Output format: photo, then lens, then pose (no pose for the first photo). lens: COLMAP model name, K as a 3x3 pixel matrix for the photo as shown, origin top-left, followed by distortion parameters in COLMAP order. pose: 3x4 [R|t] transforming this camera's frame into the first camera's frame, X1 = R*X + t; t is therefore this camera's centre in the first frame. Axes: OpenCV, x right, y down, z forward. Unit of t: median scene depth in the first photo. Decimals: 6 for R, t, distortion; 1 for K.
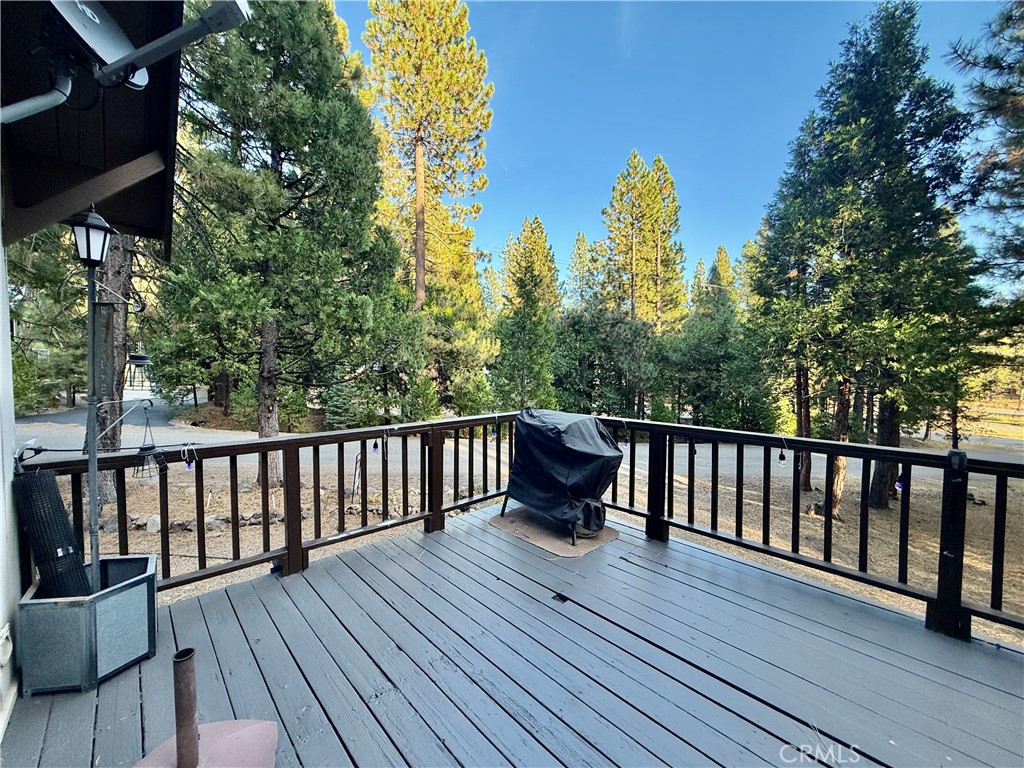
lens RADIAL K [[408.3, 0, 512.5], [0, 408.3, 384.4], [0, 0, 1]] dist [0.000741, 0.000030]
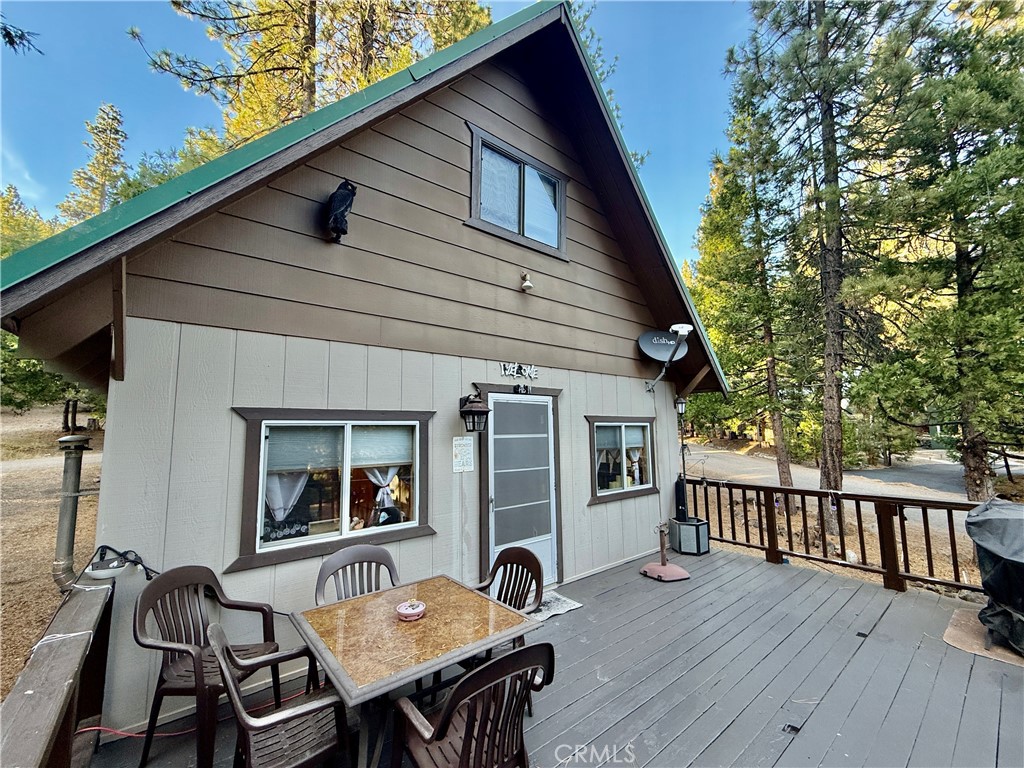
lens RADIAL K [[408.3, 0, 510.8], [0, 408.3, 387.7], [0, 0, 1]] dist [0.000741, 0.000030]
pose [[-0.068836, -0.107826, -0.991784, 1.209958], [-0.029516, 0.993927, -0.106010, -0.072123], [0.997191, 0.021976, -0.071601, -0.039082]]
